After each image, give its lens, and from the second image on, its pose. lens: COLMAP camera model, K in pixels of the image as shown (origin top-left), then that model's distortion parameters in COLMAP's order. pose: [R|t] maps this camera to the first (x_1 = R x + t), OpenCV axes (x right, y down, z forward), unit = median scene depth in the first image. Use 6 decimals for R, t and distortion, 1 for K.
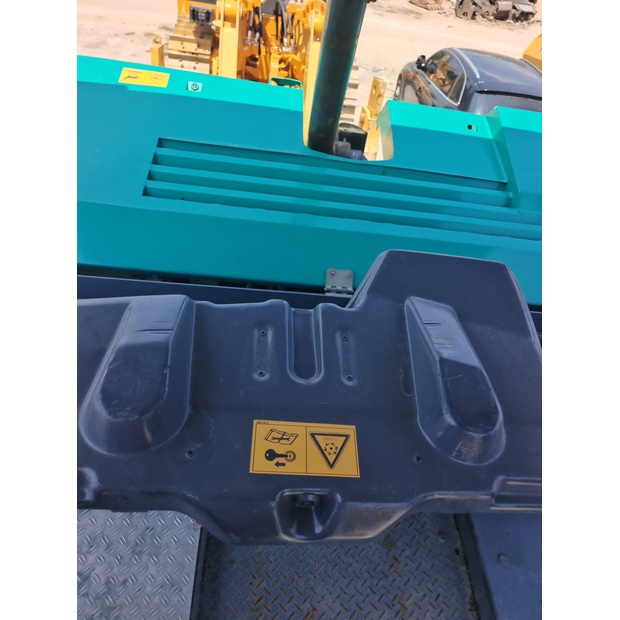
lens RADIAL K [[424.5, 0, 311.2], [0, 424.5, 306.5], [0, 0, 1]] dist [0.061071, -0.068920]
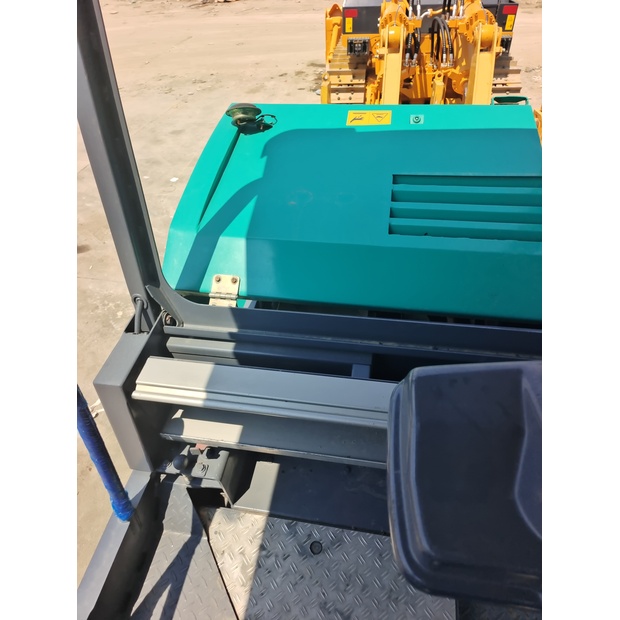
lens RADIAL K [[424.5, 0, 311.2], [0, 424.5, 306.5], [0, 0, 1]] dist [0.061071, -0.068920]
pose [[0.955910, -0.004105, -0.293631, -0.252429], [-0.007146, 0.999281, -0.037235, -0.044912], [0.293573, 0.037692, 0.955193, -0.007540]]
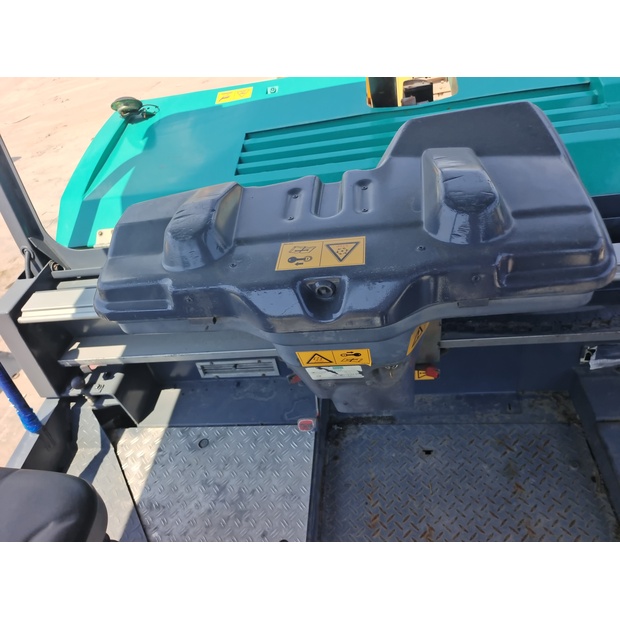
lens RADIAL K [[424.5, 0, 311.2], [0, 424.5, 306.5], [0, 0, 1]] dist [0.061071, -0.068920]
pose [[0.938746, -0.149393, -0.310544, 0.120938], [0.126725, 0.987657, -0.092055, 0.227080], [0.320464, 0.047063, 0.946091, -0.055785]]
